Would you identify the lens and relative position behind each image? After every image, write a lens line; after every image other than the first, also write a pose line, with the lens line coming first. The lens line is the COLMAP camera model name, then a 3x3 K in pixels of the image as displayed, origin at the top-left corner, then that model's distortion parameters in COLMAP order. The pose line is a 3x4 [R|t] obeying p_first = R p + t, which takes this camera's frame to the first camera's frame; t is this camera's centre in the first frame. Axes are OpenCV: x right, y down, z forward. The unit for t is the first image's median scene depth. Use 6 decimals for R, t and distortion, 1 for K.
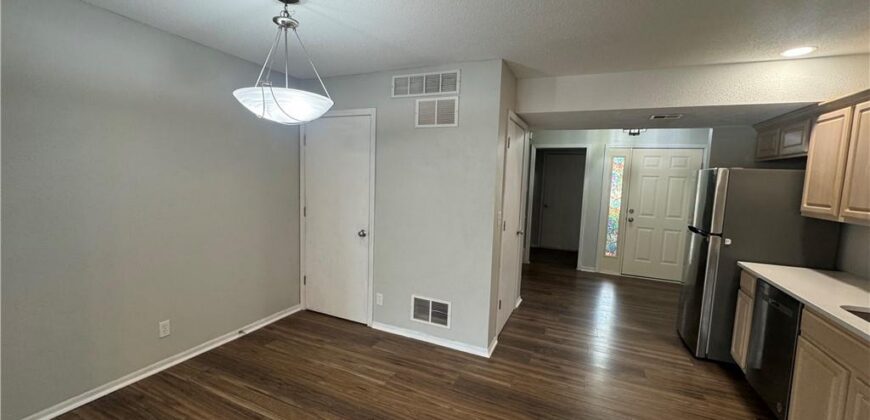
lens RADIAL K [[345.9, 0, 435.0], [0, 345.9, 210.0], [0, 0, 1]] dist [0.000041, -0.000052]
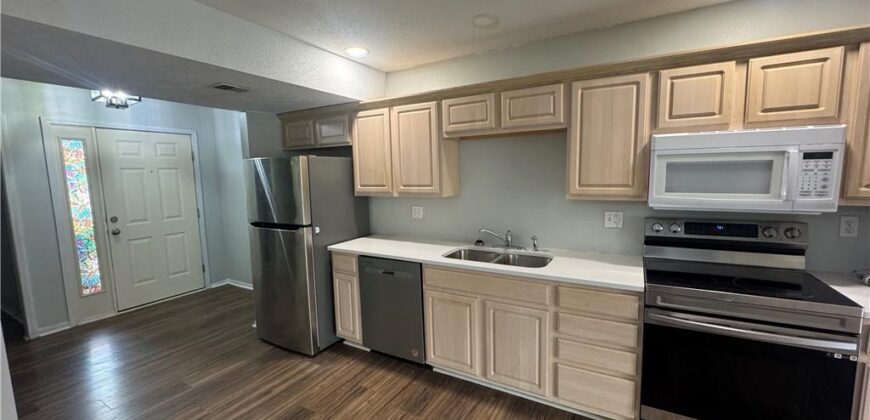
lens RADIAL K [[345.9, 0, 435.0], [0, 345.9, 210.0], [0, 0, 1]] dist [0.000041, -0.000052]
pose [[0.100918, -0.146900, 0.983990, -0.087678], [0.123216, 0.983270, 0.134155, -0.055962], [-0.987235, 0.107705, 0.117330, 0.535126]]
